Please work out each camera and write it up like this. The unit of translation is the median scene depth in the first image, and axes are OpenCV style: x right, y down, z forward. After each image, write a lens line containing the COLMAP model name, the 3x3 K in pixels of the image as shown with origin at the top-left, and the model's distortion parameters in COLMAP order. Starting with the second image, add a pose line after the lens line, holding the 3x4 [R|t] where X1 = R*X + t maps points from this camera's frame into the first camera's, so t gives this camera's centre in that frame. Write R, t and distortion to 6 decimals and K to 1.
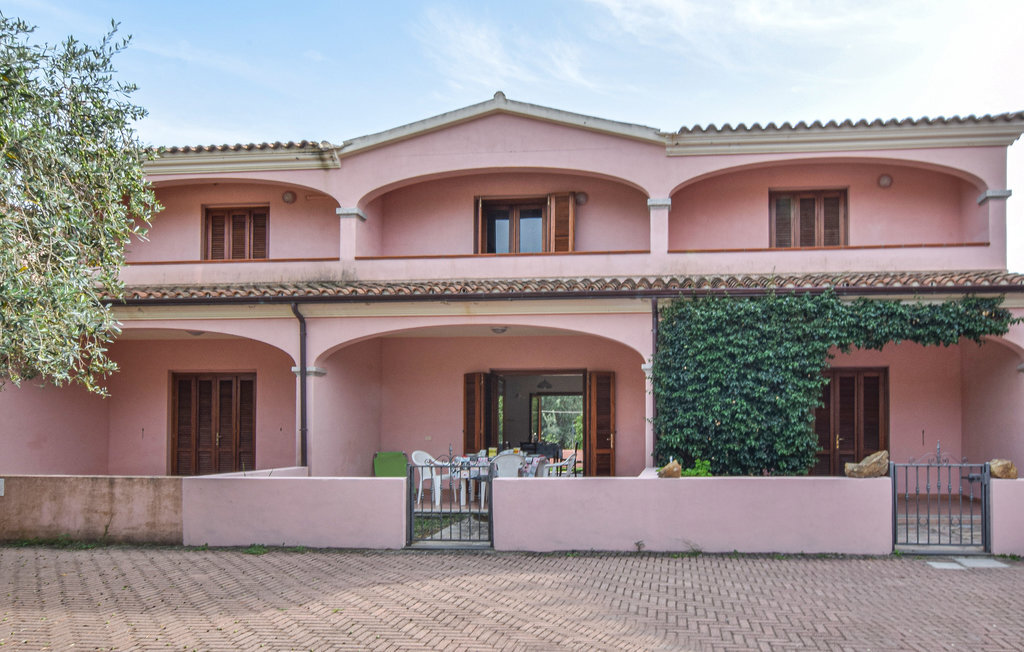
lens RADIAL K [[1267.4, 0, 512.0], [0, 1267.4, 326.0], [0, 0, 1]] dist [-0.005959, -0.001561]
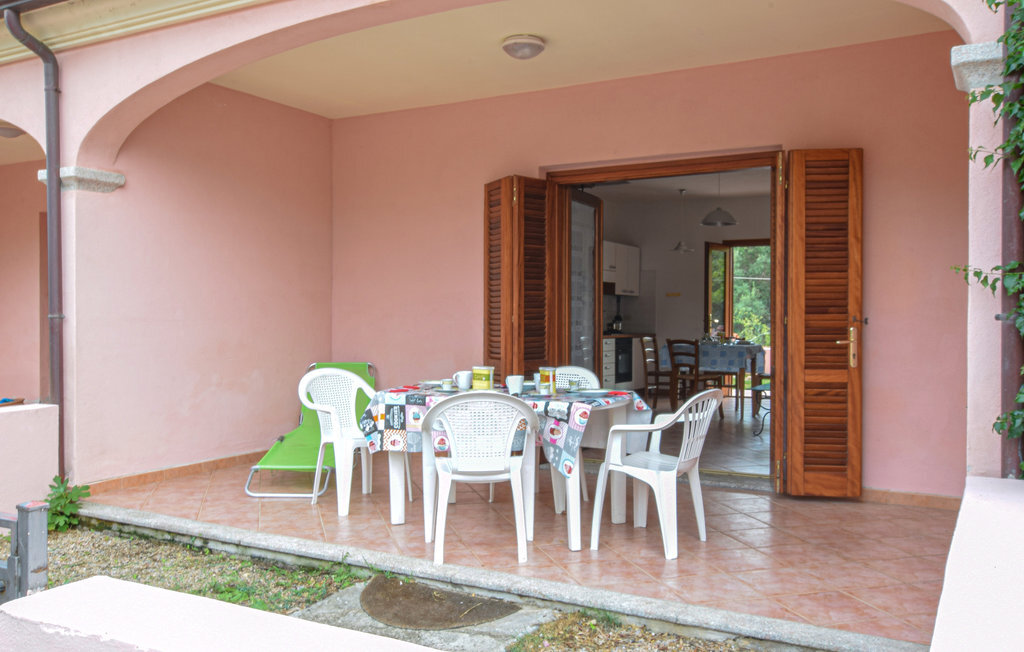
lens RADIAL K [[861.5, 0, 509.7], [0, 861.5, 309.8], [0, 0, 1]] dist [0.001983, -0.000313]
pose [[0.932839, -0.003168, -0.360280, 0.079874], [0.032590, 0.996604, 0.075618, 0.062412], [0.358817, -0.082281, 0.929774, 0.781145]]
